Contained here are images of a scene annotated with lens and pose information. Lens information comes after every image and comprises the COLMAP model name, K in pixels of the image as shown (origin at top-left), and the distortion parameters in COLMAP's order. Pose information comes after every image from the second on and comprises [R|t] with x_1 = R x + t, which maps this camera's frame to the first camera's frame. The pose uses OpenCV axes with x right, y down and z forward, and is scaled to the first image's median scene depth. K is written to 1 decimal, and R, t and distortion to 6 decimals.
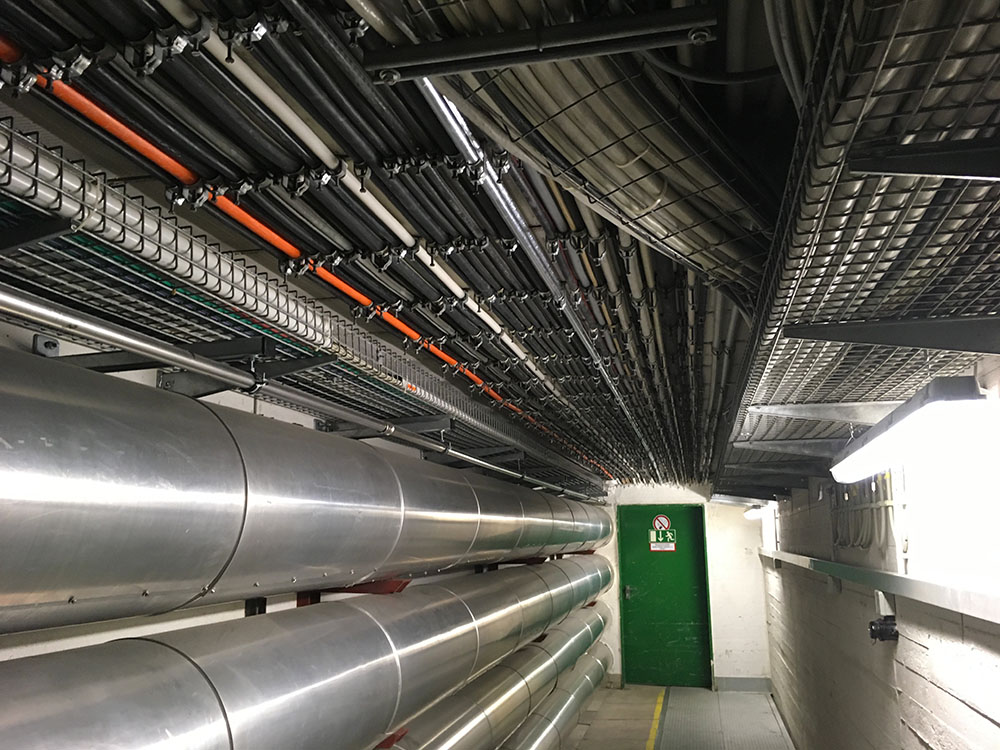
lens RADIAL K [[842.7, 0, 497.4], [0, 842.7, 376.4], [0, 0, 1]] dist [0.028989, 0.001548]
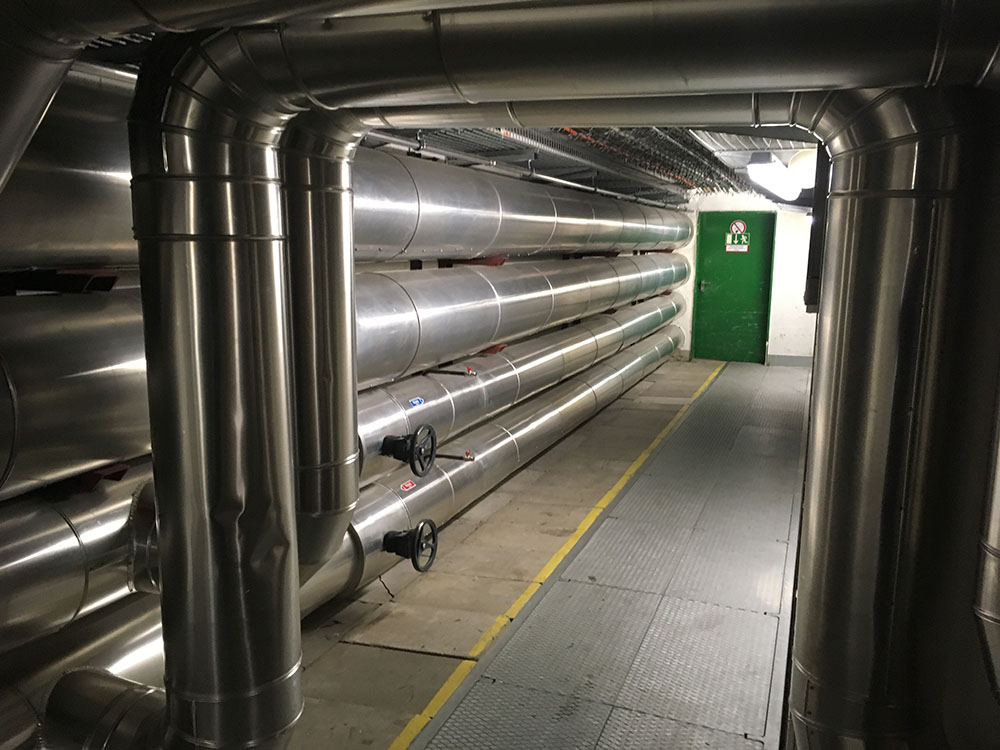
lens RADIAL K [[842.7, 0, 497.4], [0, 842.7, 376.6], [0, 0, 1]] dist [0.028989, 0.001548]
pose [[0.990757, 0.038129, -0.130180, 0.037762], [0.008491, 0.940367, 0.340055, -0.036203], [0.135383, -0.338017, 0.931352, -0.225726]]
